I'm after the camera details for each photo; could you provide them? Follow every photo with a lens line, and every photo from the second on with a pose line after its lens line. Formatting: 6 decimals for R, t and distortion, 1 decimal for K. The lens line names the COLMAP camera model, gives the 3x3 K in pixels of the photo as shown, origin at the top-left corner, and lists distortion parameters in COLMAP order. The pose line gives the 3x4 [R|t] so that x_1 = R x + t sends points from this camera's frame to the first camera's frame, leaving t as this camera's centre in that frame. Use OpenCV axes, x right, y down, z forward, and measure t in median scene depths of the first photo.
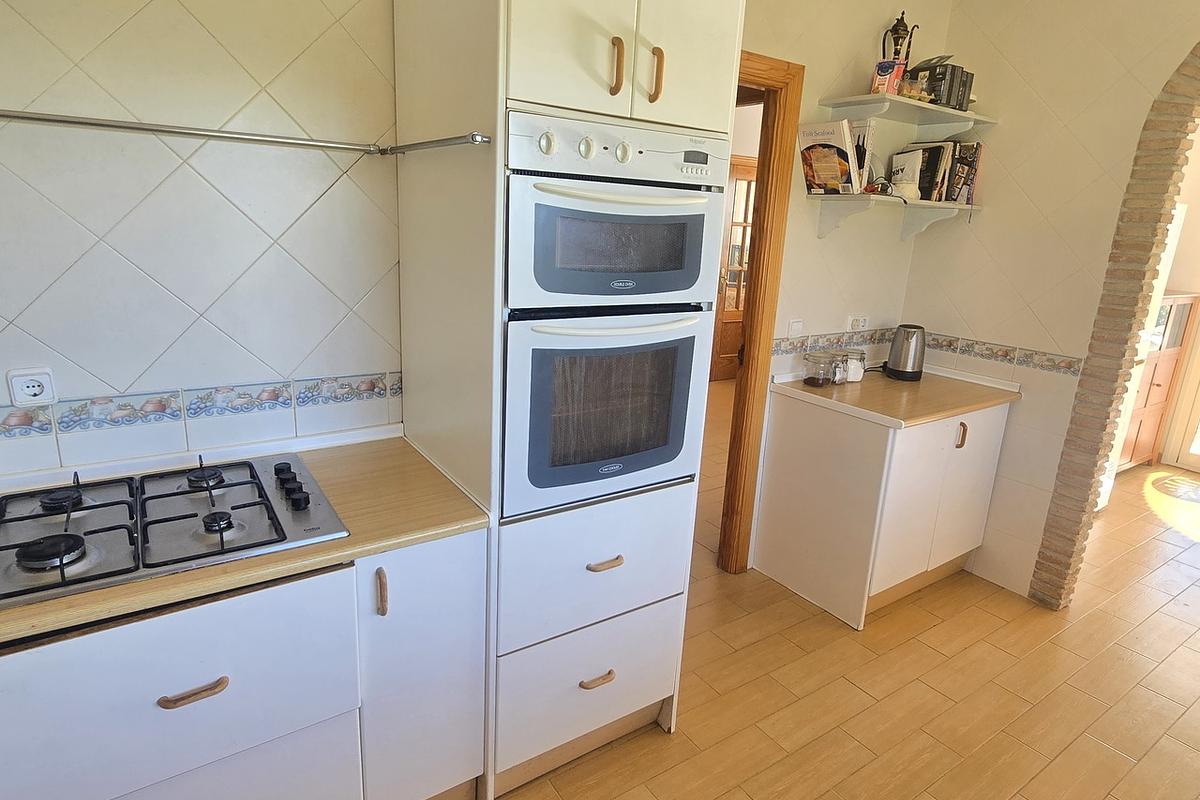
lens RADIAL K [[663.1, 0, 602.3], [0, 663.1, 397.9], [0, 0, 1]] dist [-0.003095, -0.001249]
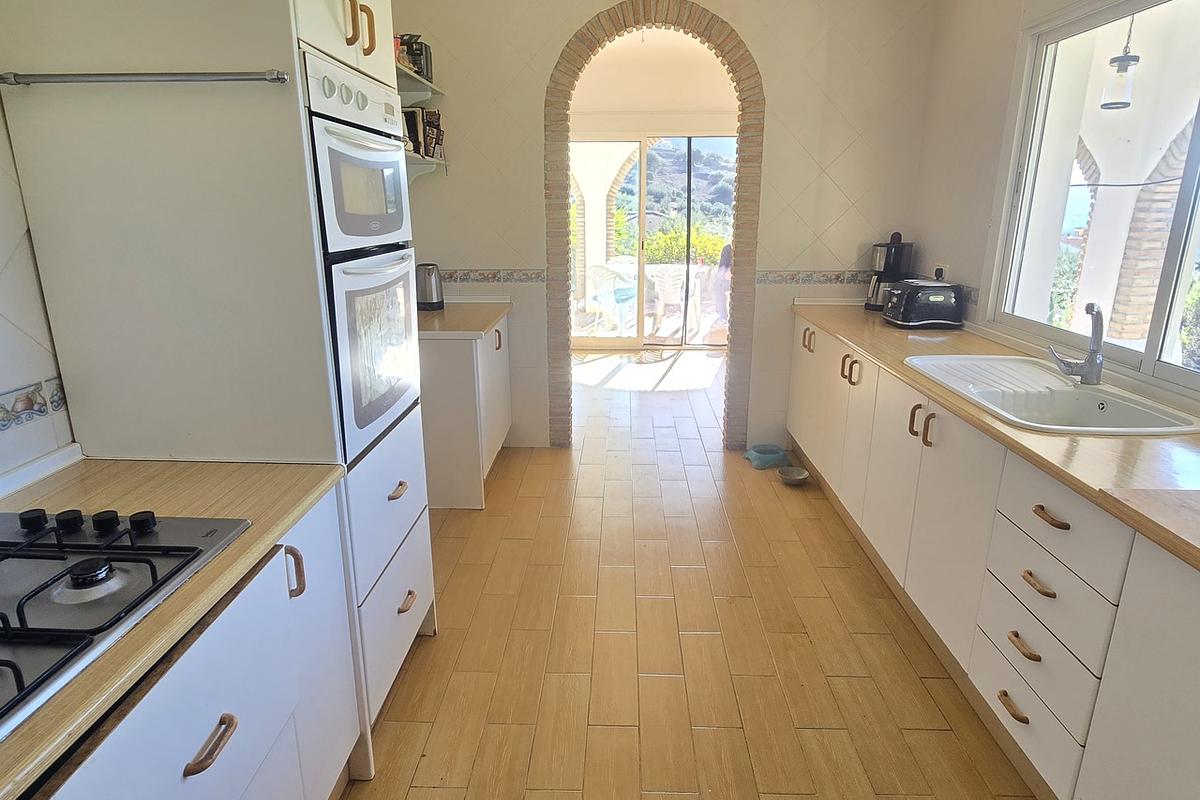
lens RADIAL K [[663.1, 0, 599.1], [0, 663.1, 396.7], [0, 0, 1]] dist [-0.003095, -0.001249]
pose [[0.595342, -0.271552, 0.756193, -0.407661], [0.239151, 0.958388, 0.155881, 0.009870], [-0.767056, 0.088042, 0.635511, 0.034037]]
